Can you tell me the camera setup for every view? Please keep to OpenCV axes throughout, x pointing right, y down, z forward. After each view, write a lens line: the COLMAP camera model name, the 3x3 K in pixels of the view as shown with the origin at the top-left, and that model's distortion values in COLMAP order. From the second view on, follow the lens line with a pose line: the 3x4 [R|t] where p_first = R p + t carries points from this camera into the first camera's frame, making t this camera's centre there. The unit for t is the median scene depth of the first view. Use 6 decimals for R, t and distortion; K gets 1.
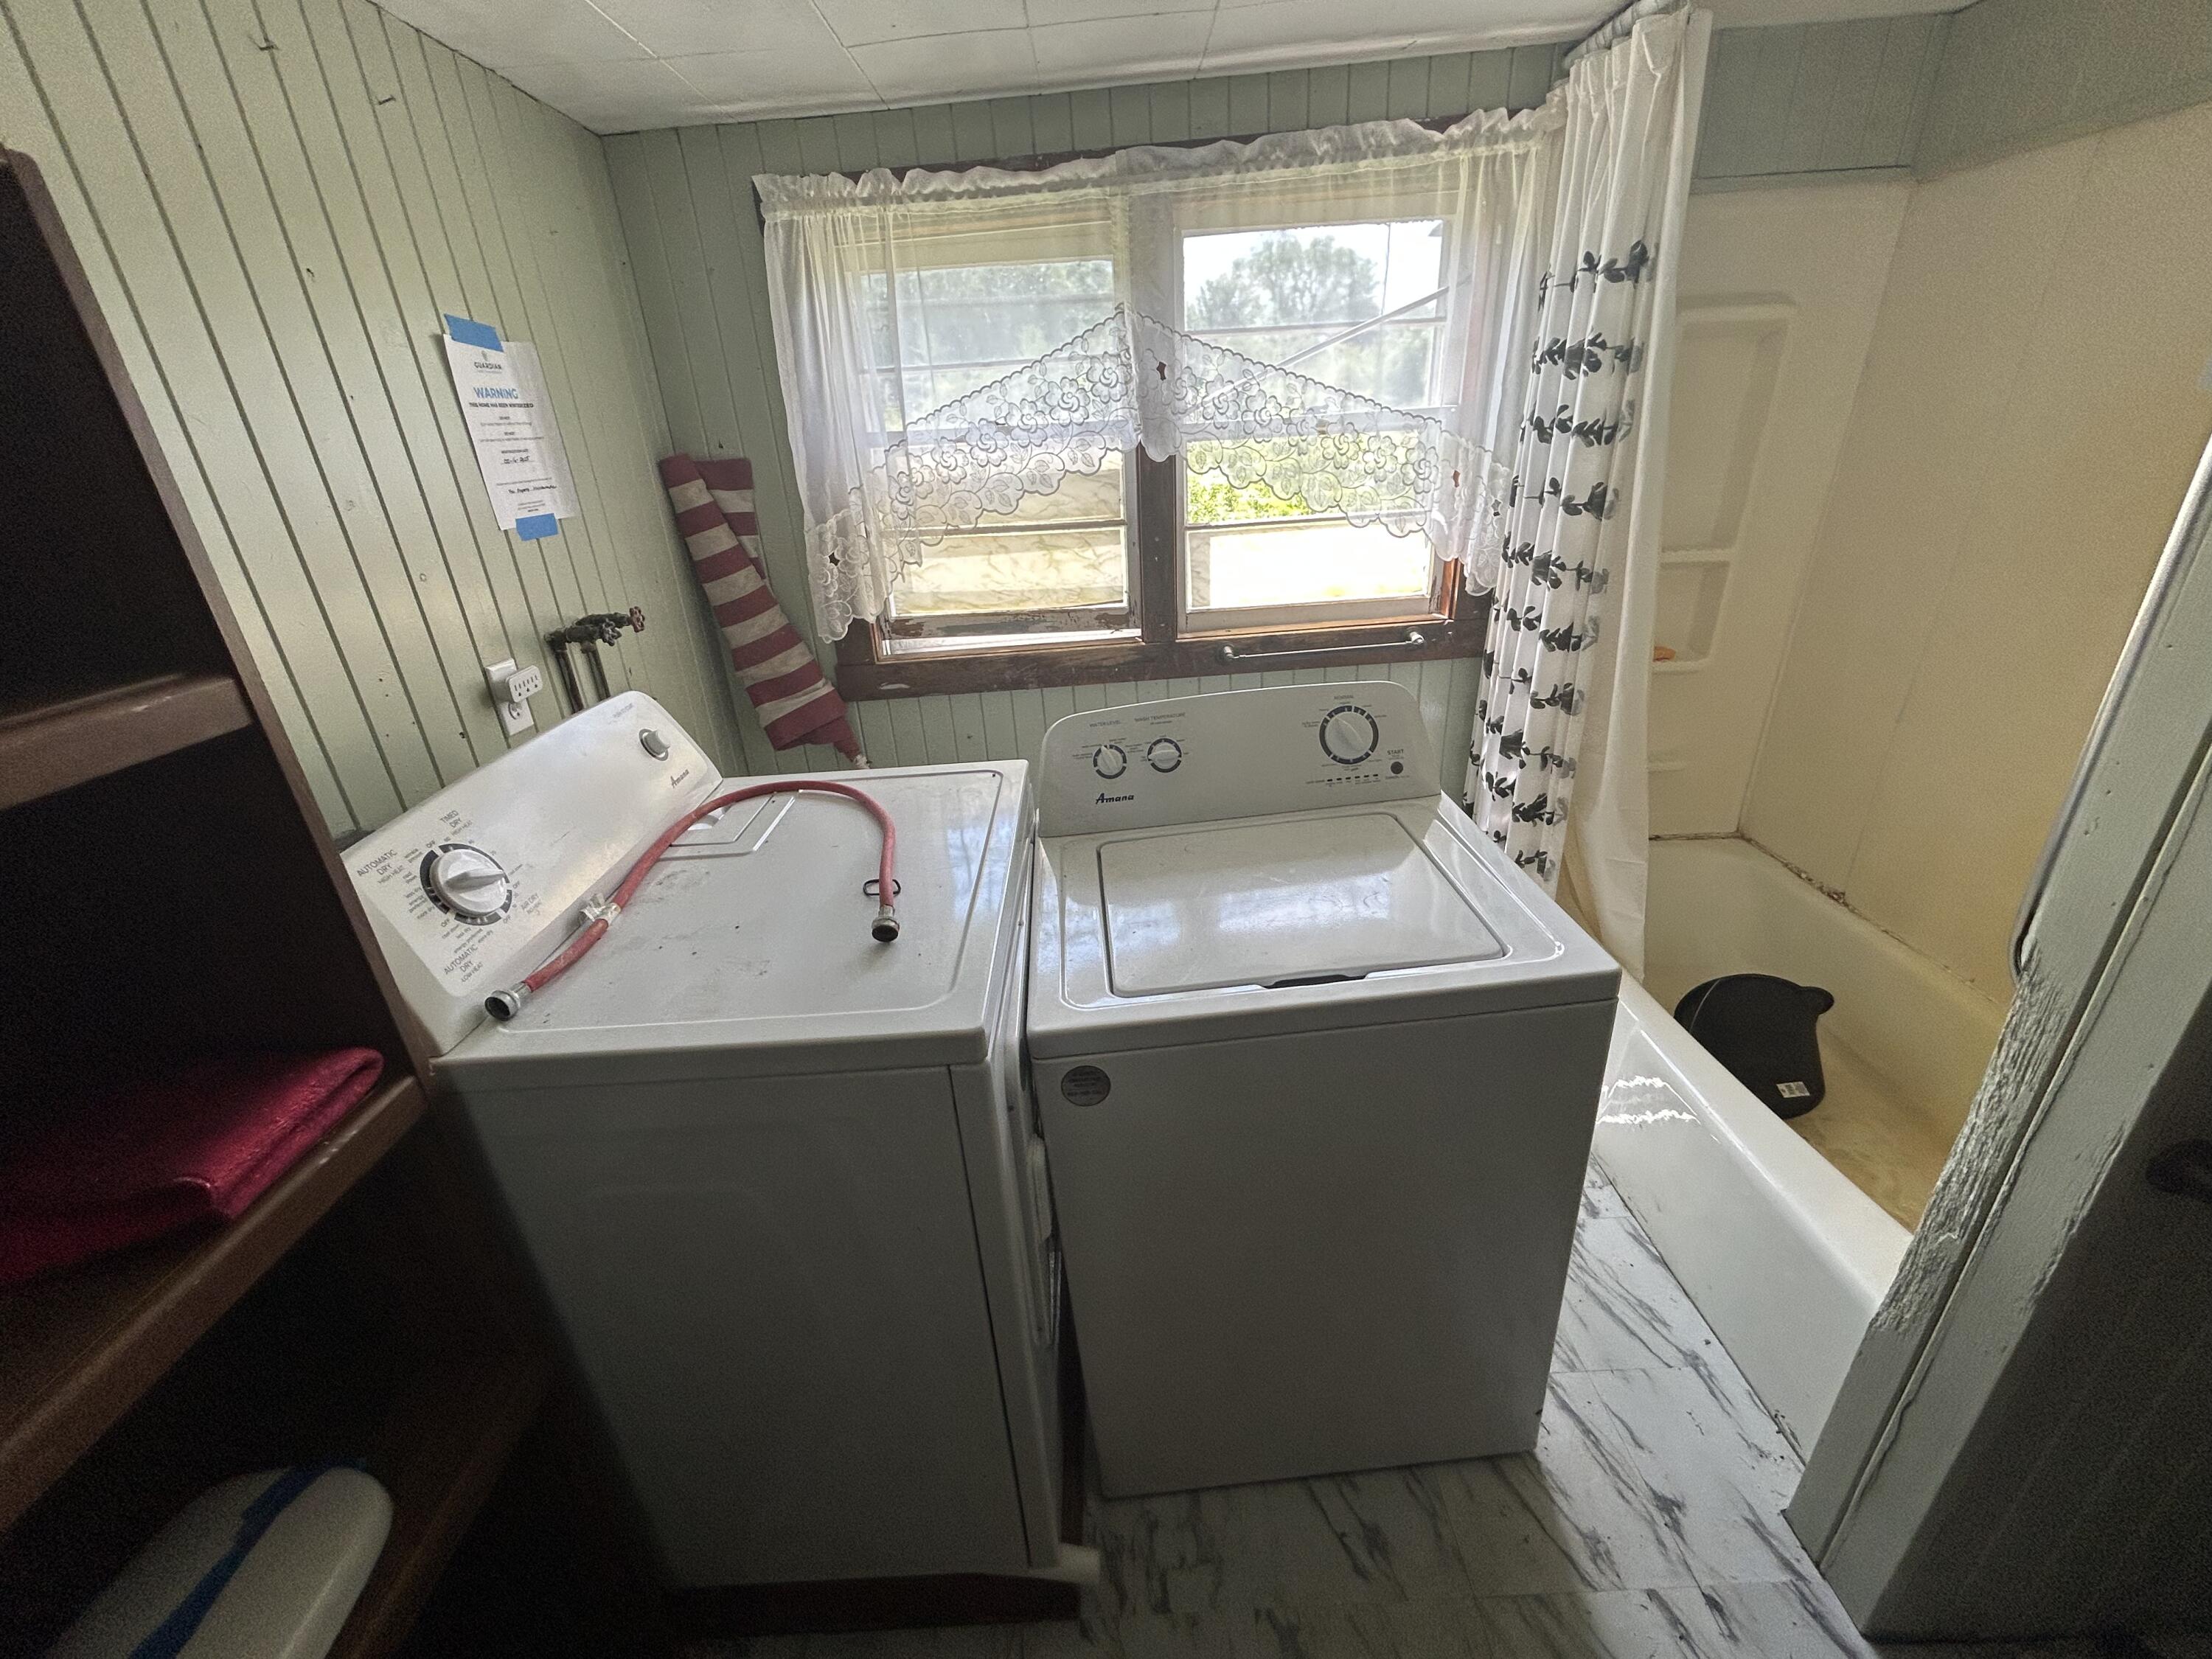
lens RADIAL K [[898.9, 0, 1092.1], [0, 898.9, 820.2], [0, 0, 1]] dist [0.000370, 0.000414]
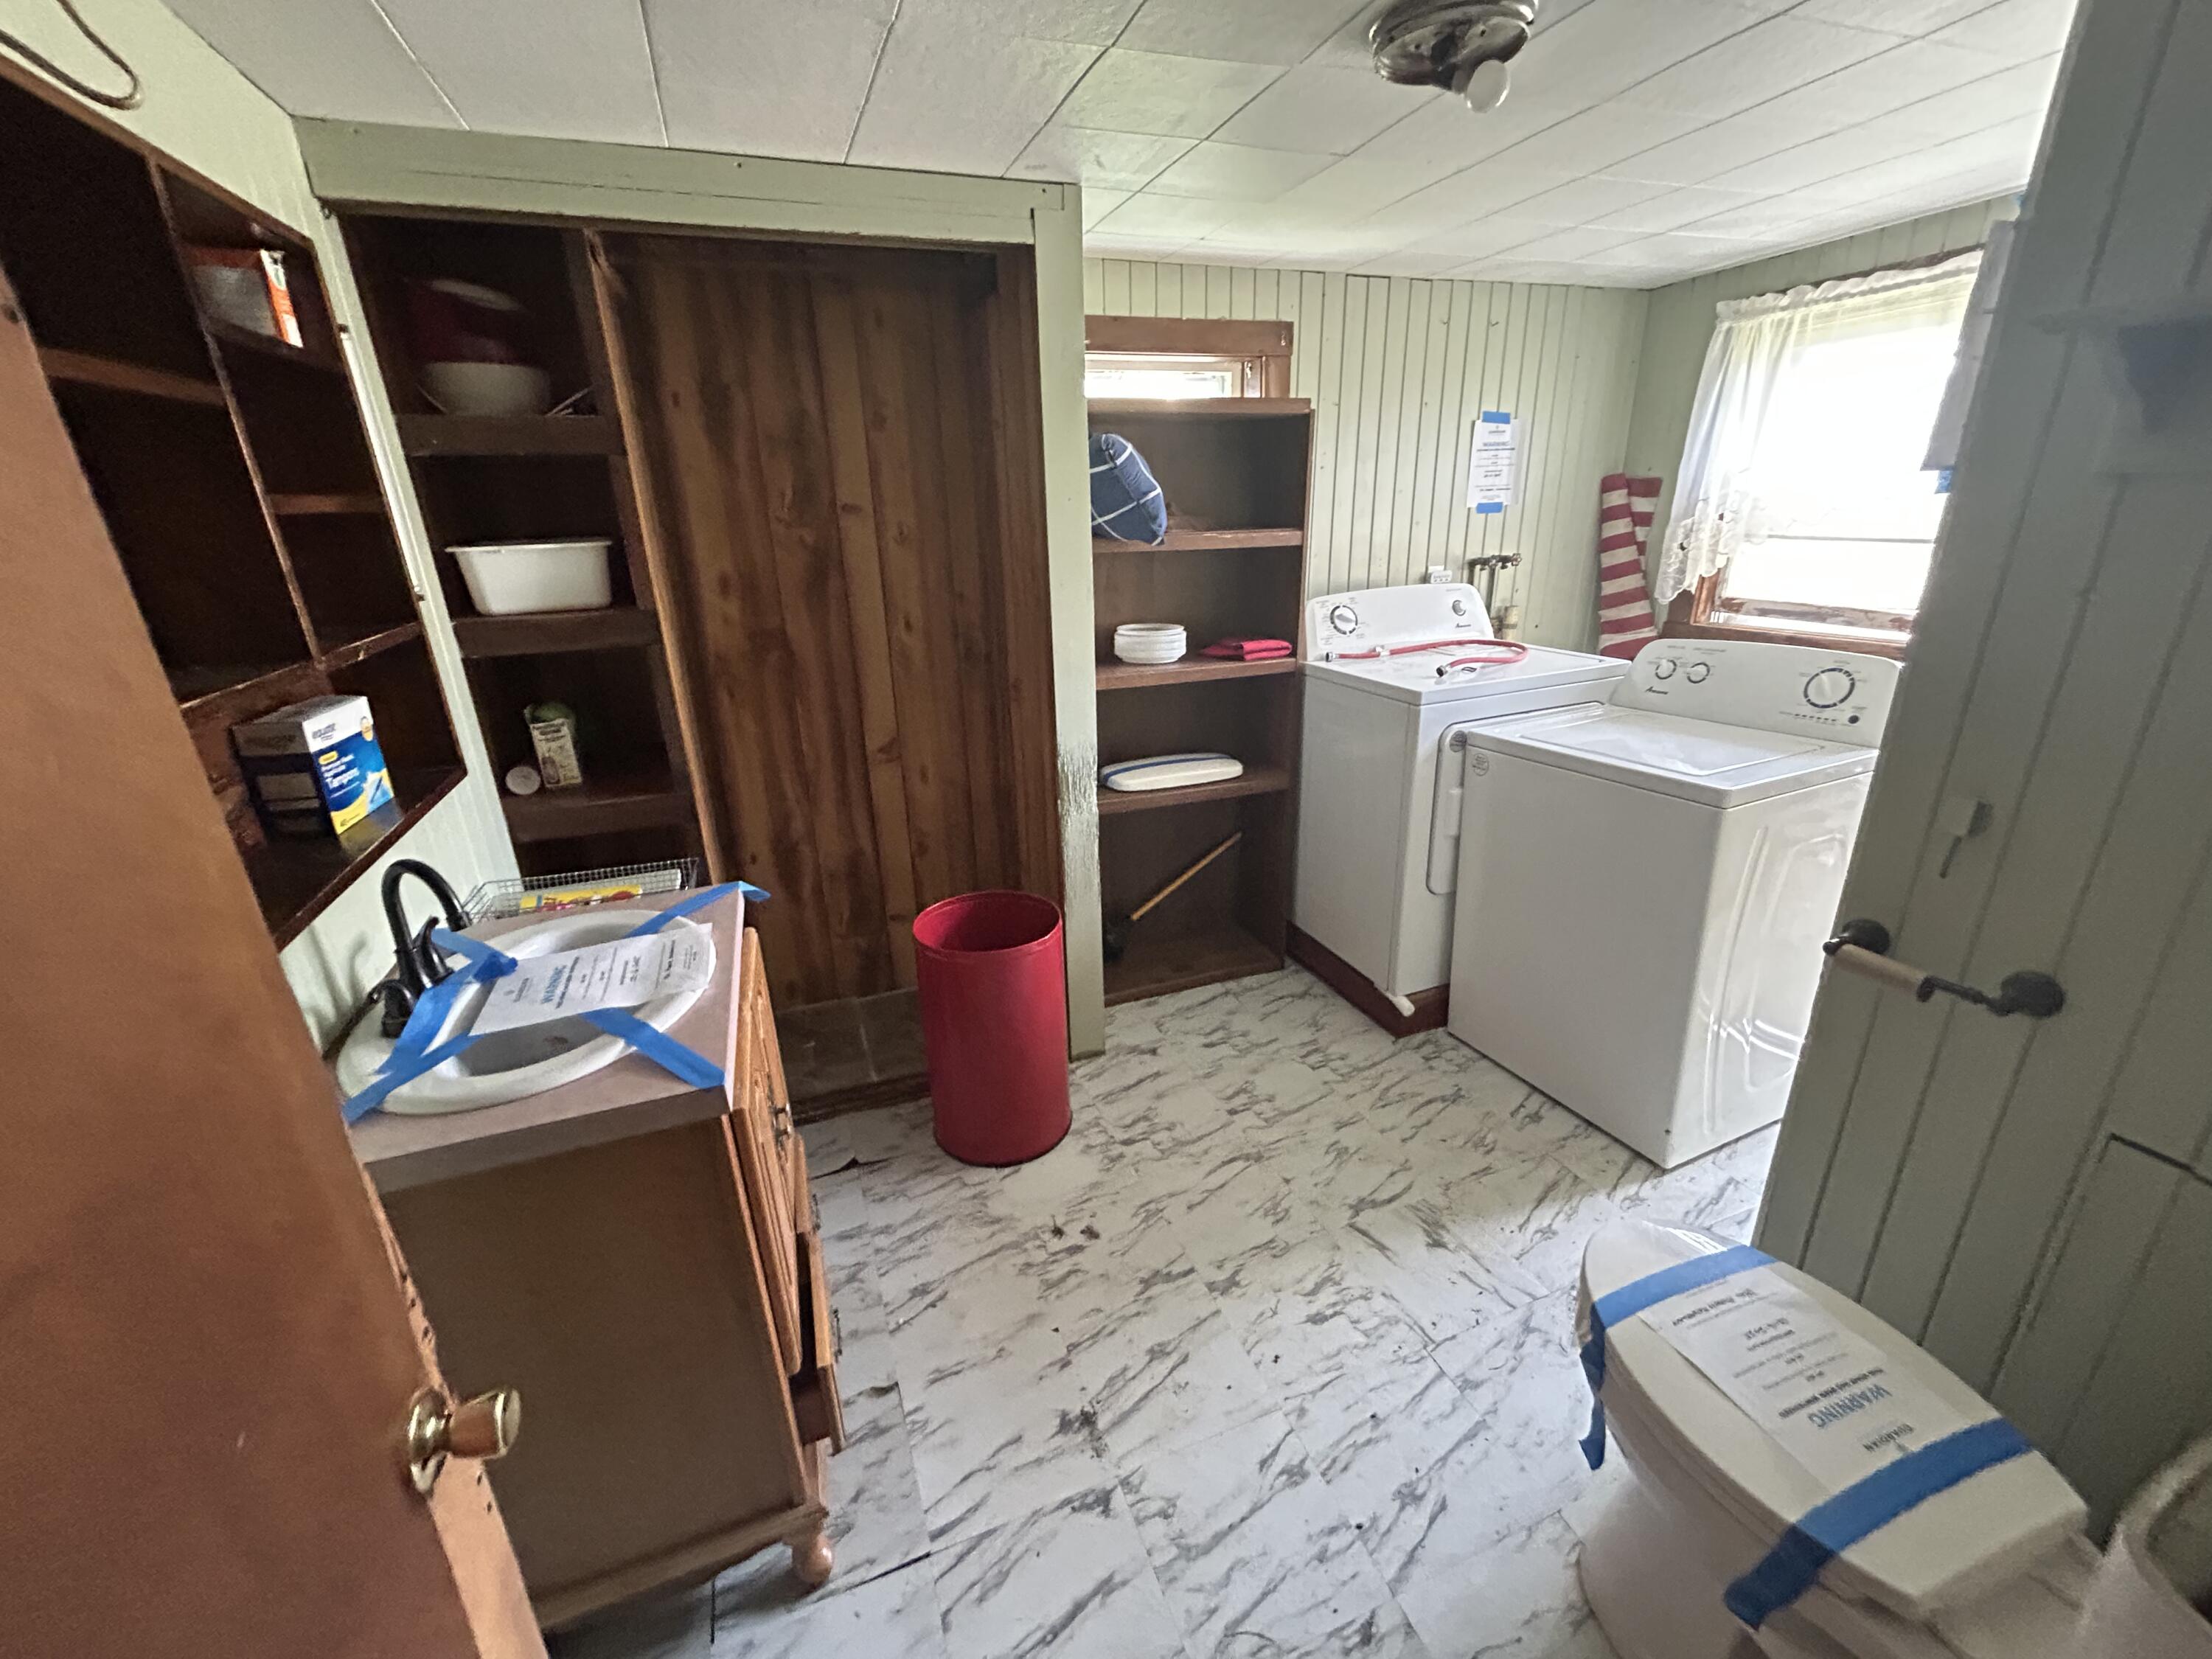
lens RADIAL K [[898.9, 0, 1095.8], [0, 898.9, 830.9], [0, 0, 1]] dist [0.000370, 0.000414]
pose [[0.348740, 0.368591, -0.861697, 1.126075], [-0.364322, 0.900424, 0.237711, 0.179828], [0.863510, 0.231036, 0.448300, -0.534619]]
